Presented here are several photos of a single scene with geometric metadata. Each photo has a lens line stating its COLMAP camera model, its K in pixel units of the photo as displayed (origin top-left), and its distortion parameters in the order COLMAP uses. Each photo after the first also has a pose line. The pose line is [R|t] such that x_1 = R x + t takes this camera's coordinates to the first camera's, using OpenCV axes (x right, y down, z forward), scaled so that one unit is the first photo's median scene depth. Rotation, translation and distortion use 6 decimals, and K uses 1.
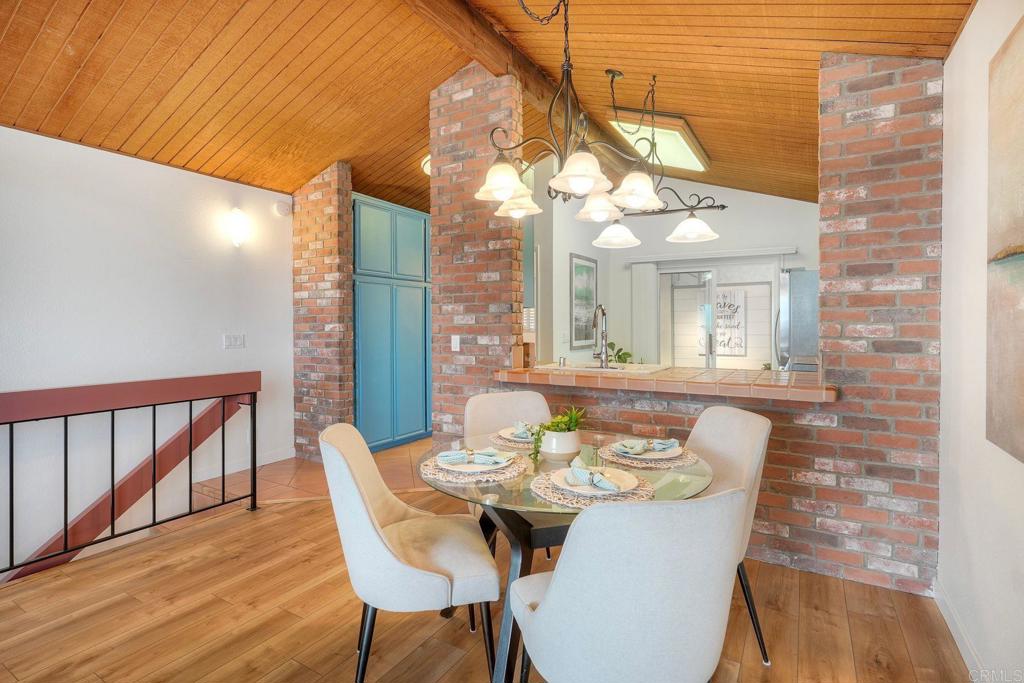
lens RADIAL K [[488.8, 0, 524.6], [0, 488.8, 324.2], [0, 0, 1]] dist [-0.000506, 0.000063]
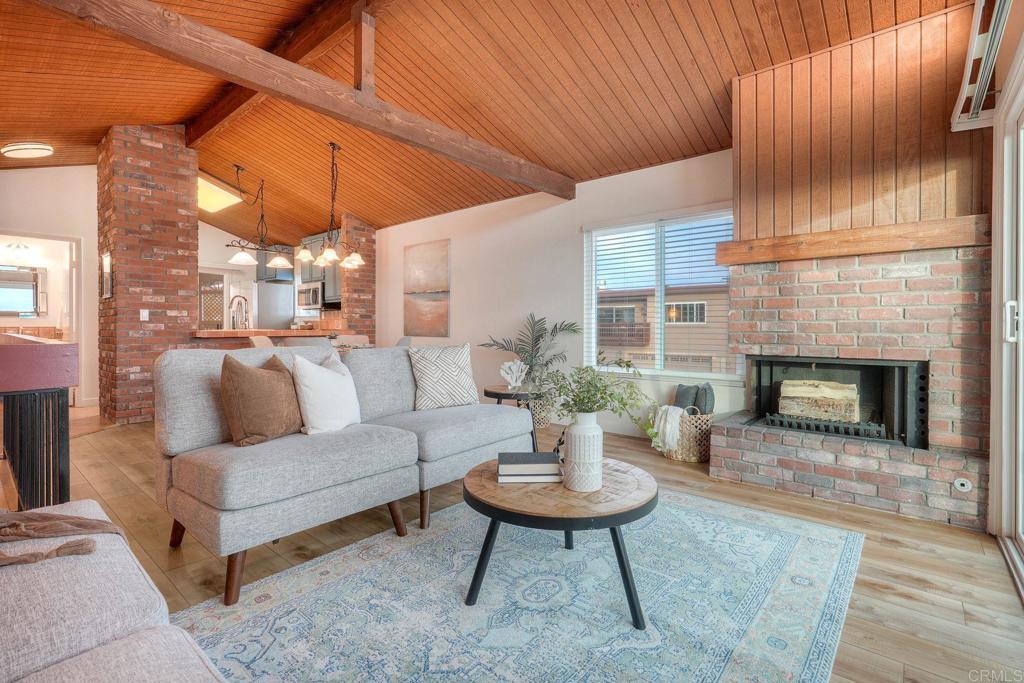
lens RADIAL K [[469.0, 0, 511.3], [0, 469.0, 335.0], [0, 0, 1]] dist [0.003157, 0.000372]
pose [[0.189441, -0.012826, 0.981808, -1.315124], [0.003550, 0.999917, 0.012378, 0.086059], [-0.981886, 0.001140, 0.189471, -0.313078]]
